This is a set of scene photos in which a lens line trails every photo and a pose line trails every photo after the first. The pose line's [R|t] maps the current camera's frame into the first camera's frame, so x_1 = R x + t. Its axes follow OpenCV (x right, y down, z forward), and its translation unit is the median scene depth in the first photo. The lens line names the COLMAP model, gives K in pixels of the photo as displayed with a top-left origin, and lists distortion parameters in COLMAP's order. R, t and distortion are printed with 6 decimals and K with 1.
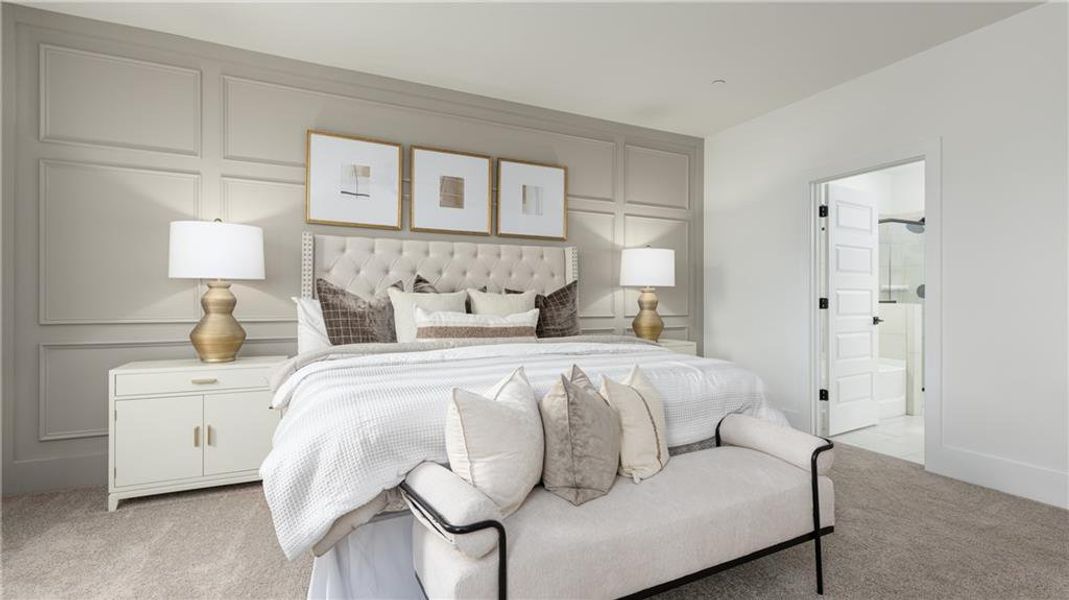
lens RADIAL K [[498.6, 0, 537.7], [0, 498.6, 286.8], [0, 0, 1]] dist [0.000534, -0.000065]
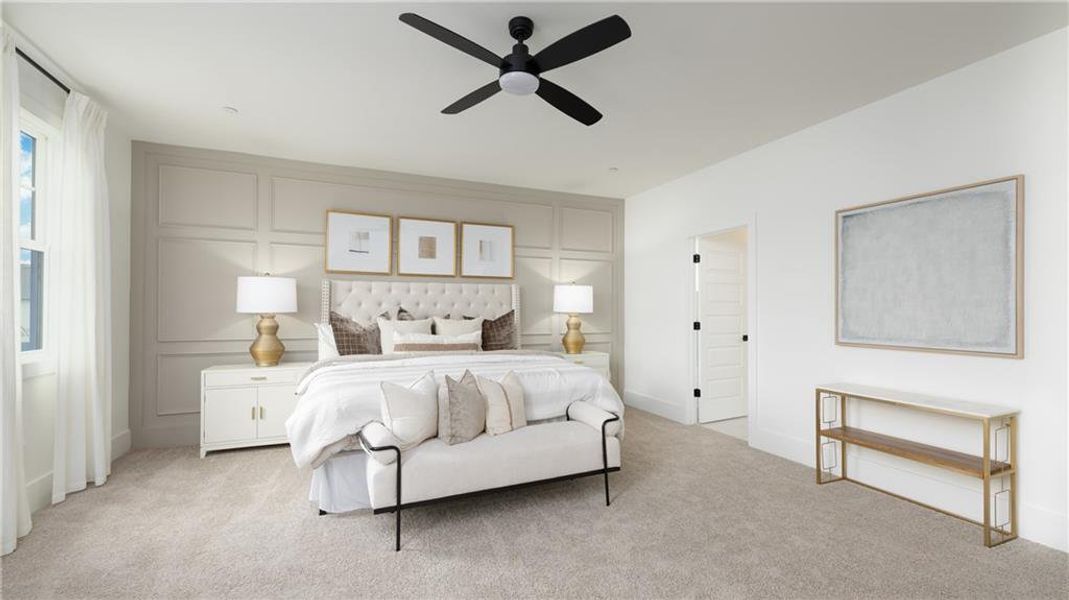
lens RADIAL K [[453.4, 0, 531.0], [0, 453.4, 293.2], [0, 0, 1]] dist [-0.000411, -0.000110]
pose [[0.998739, -0.000535, -0.050201, 0.220875], [0.000036, 0.999951, -0.009934, -0.054194], [0.050204, 0.009920, 0.998690, -0.325712]]
